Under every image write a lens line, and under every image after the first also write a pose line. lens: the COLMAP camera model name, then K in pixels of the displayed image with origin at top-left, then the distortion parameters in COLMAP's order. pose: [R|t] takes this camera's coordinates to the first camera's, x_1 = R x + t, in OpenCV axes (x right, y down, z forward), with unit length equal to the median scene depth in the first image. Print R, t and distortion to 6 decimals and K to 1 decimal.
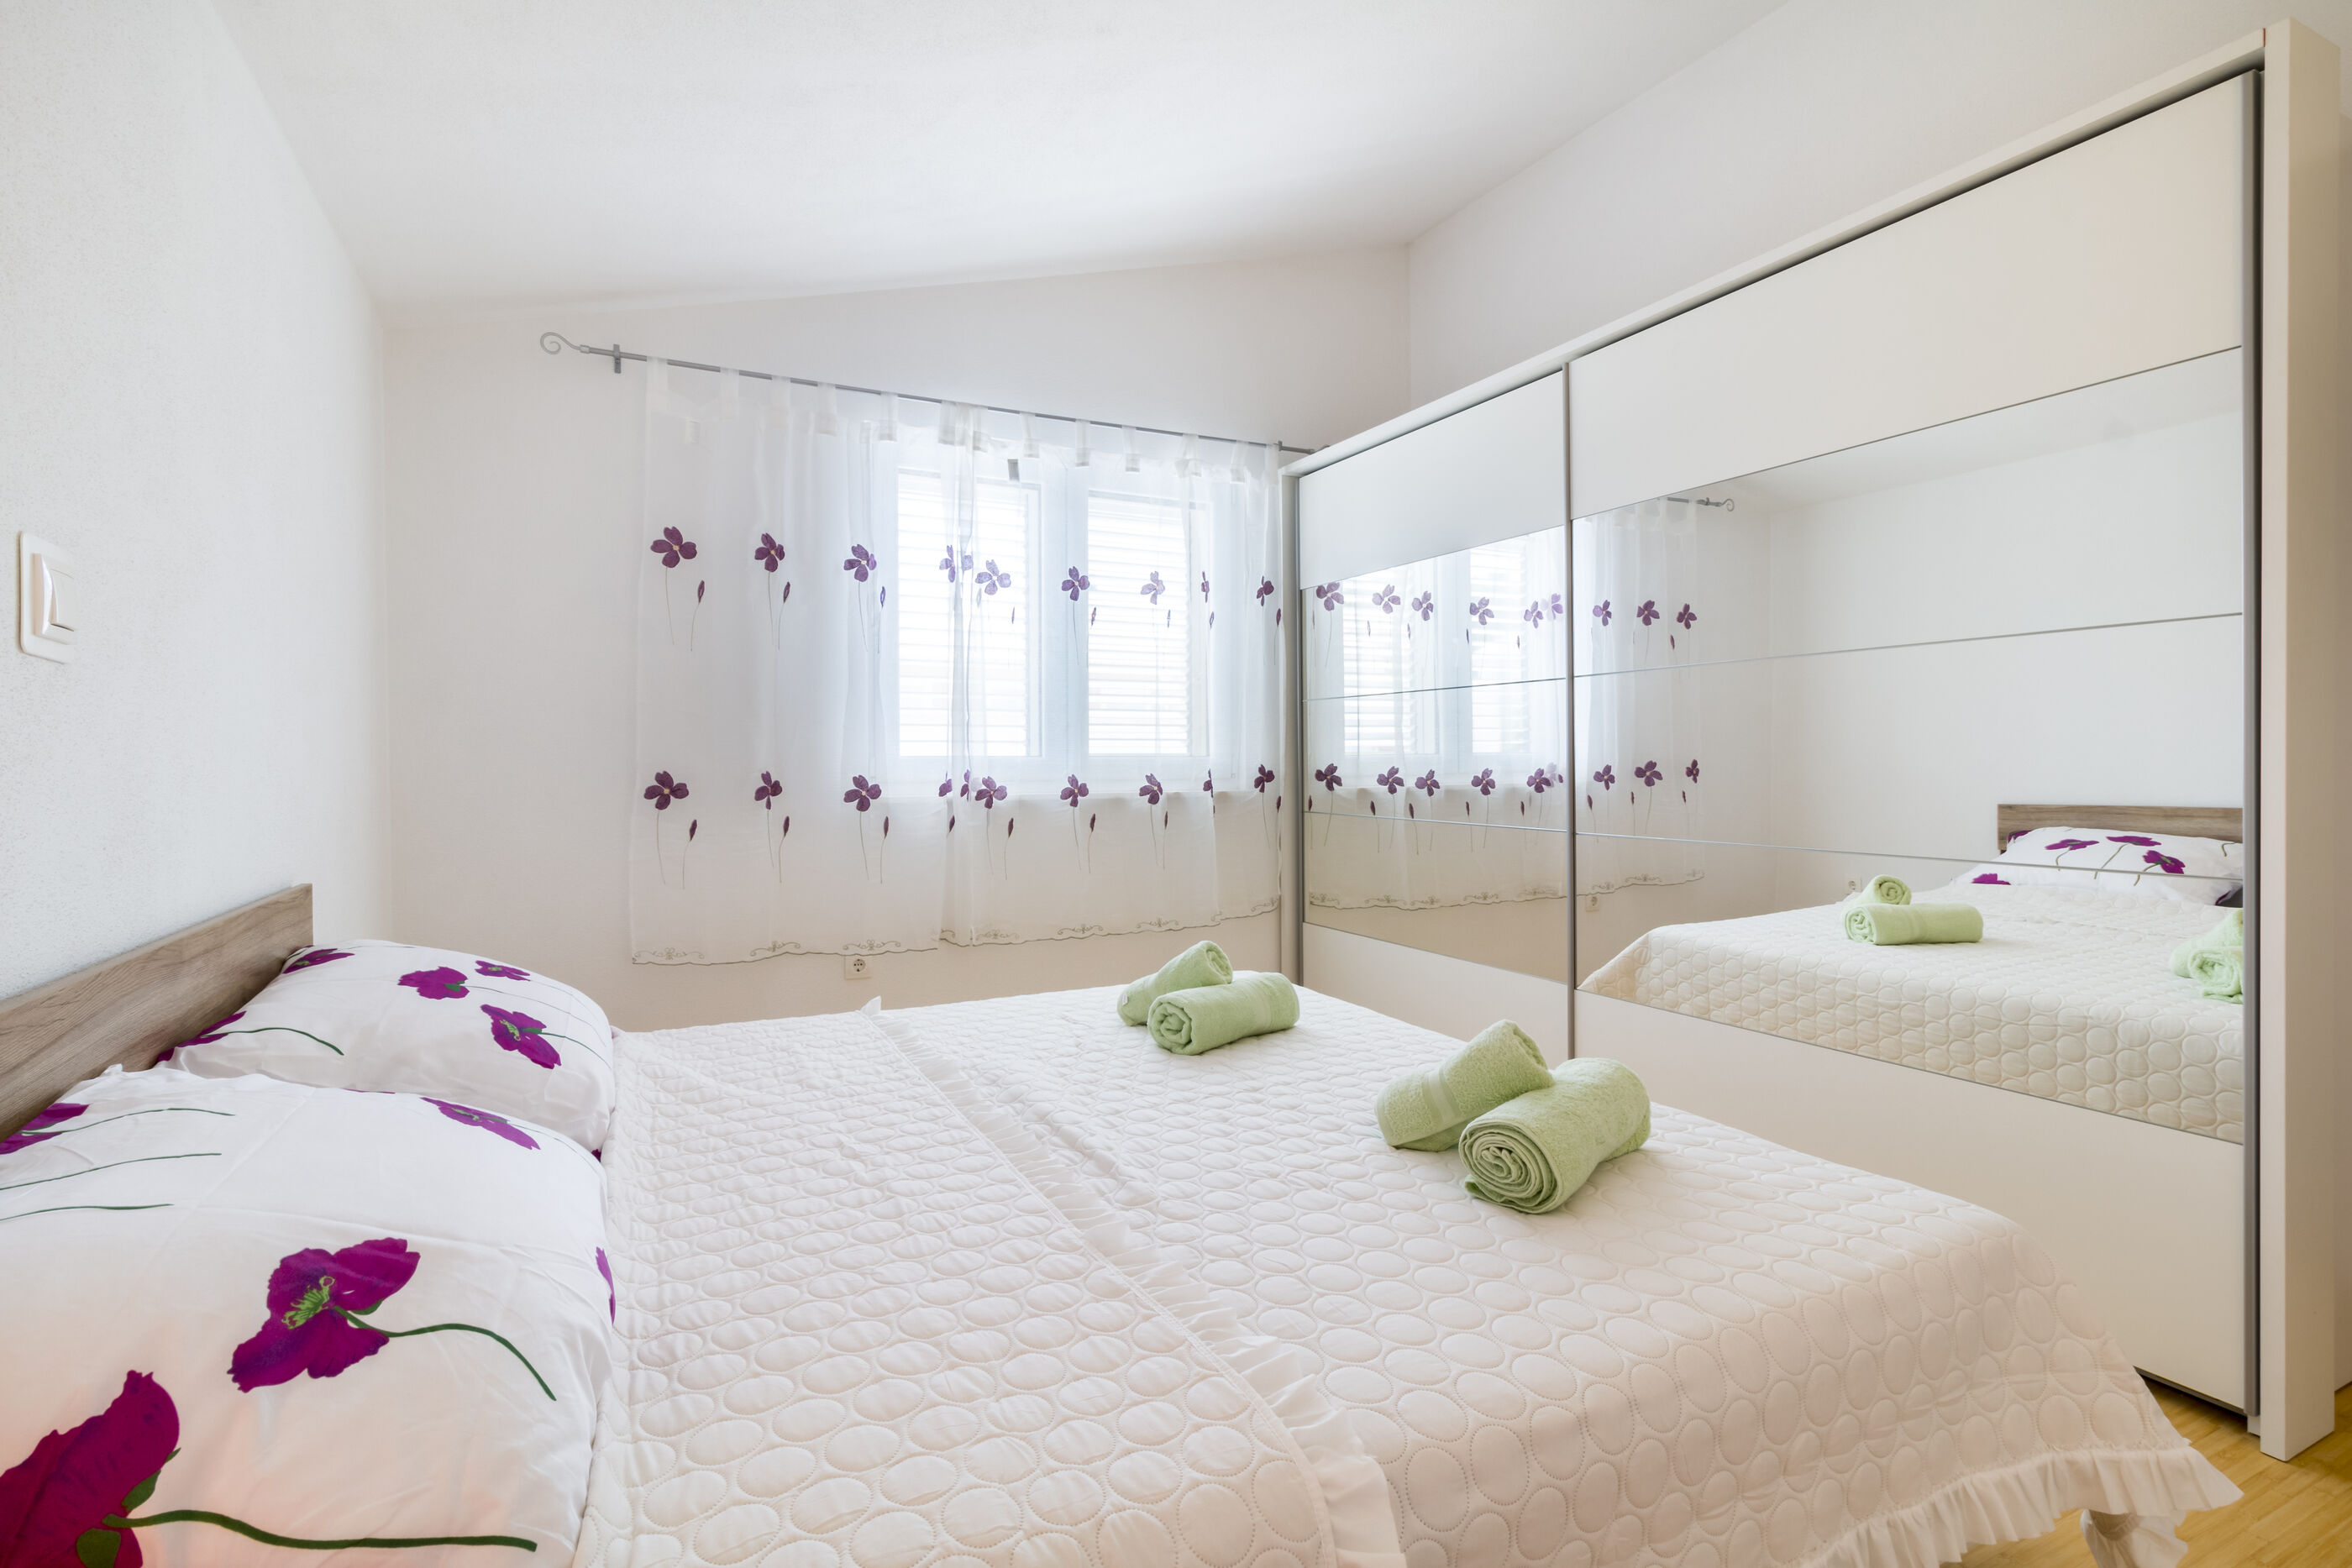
lens RADIAL K [[1110.4, 0, 1176.8], [0, 1110.4, 762.8], [0, 0, 1]] dist [0.002047, 0.000556]
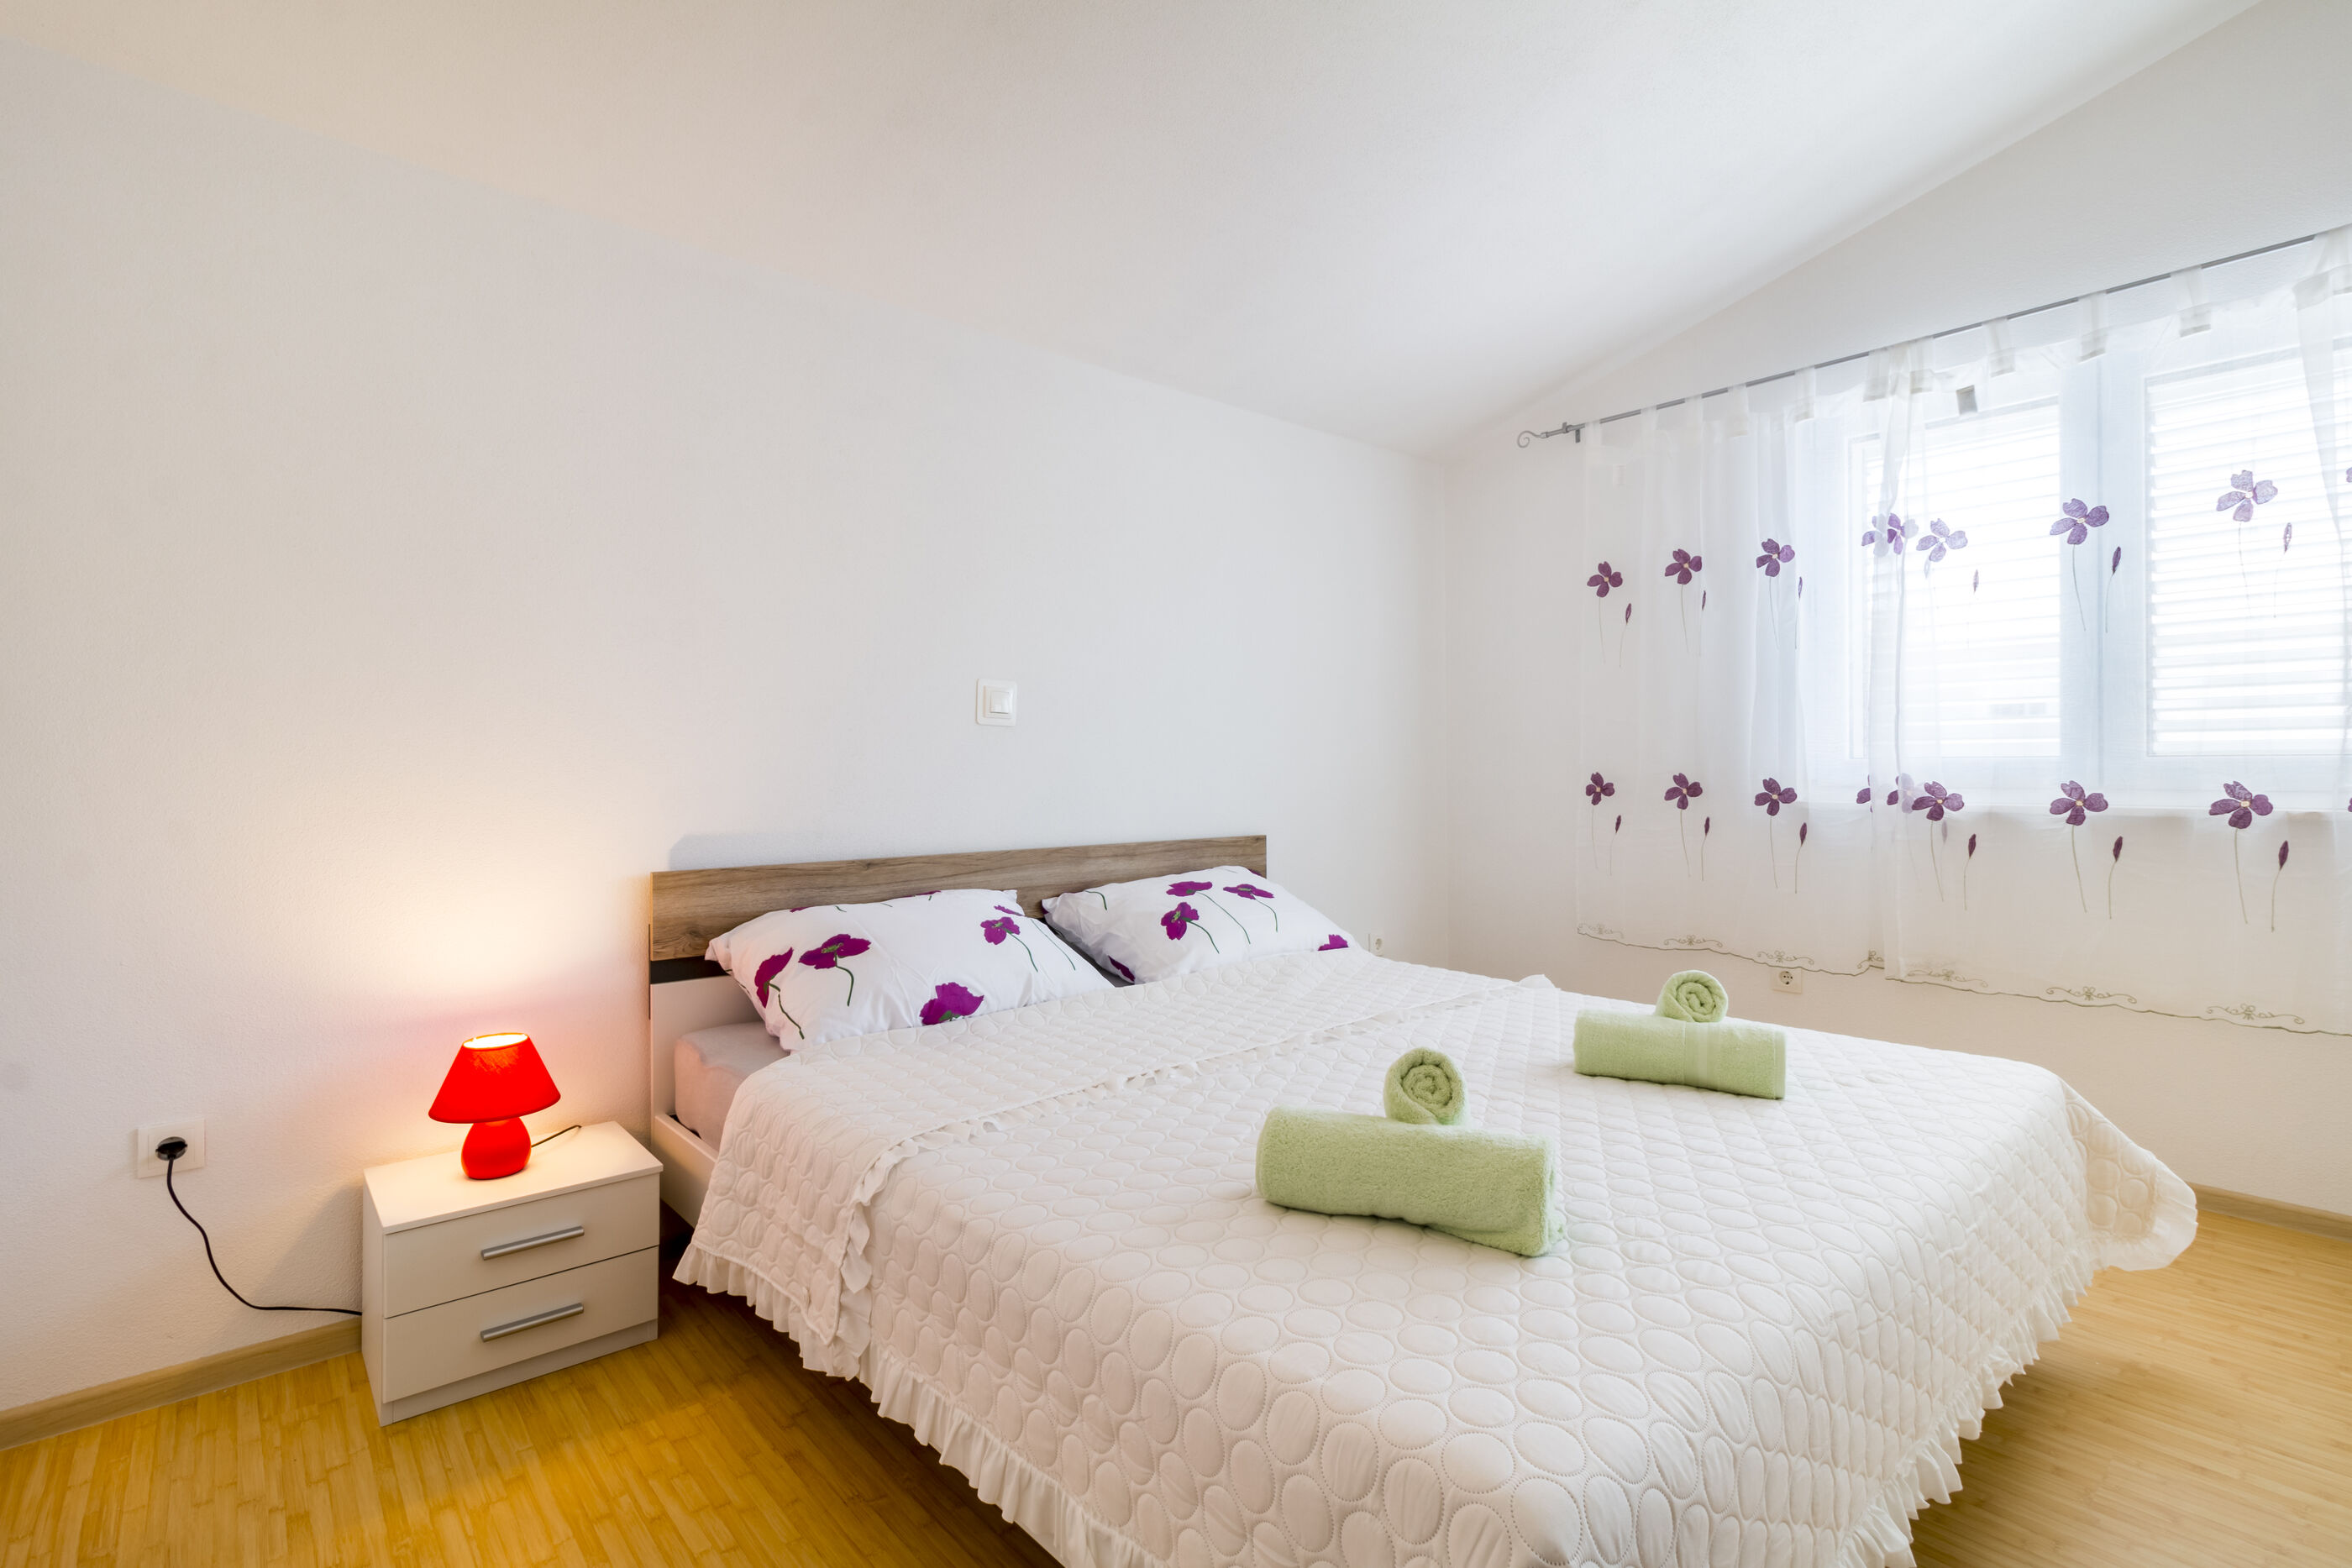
lens RADIAL K [[1110.4, 0, 1176.8], [0, 1110.4, 762.8], [0, 0, 1]] dist [0.002047, 0.000556]
pose [[0.242652, -0.001927, -0.970112, 0.515980], [0.001087, 0.999998, -0.001714, -0.000917], [0.970113, -0.000639, 0.242653, 0.261617]]
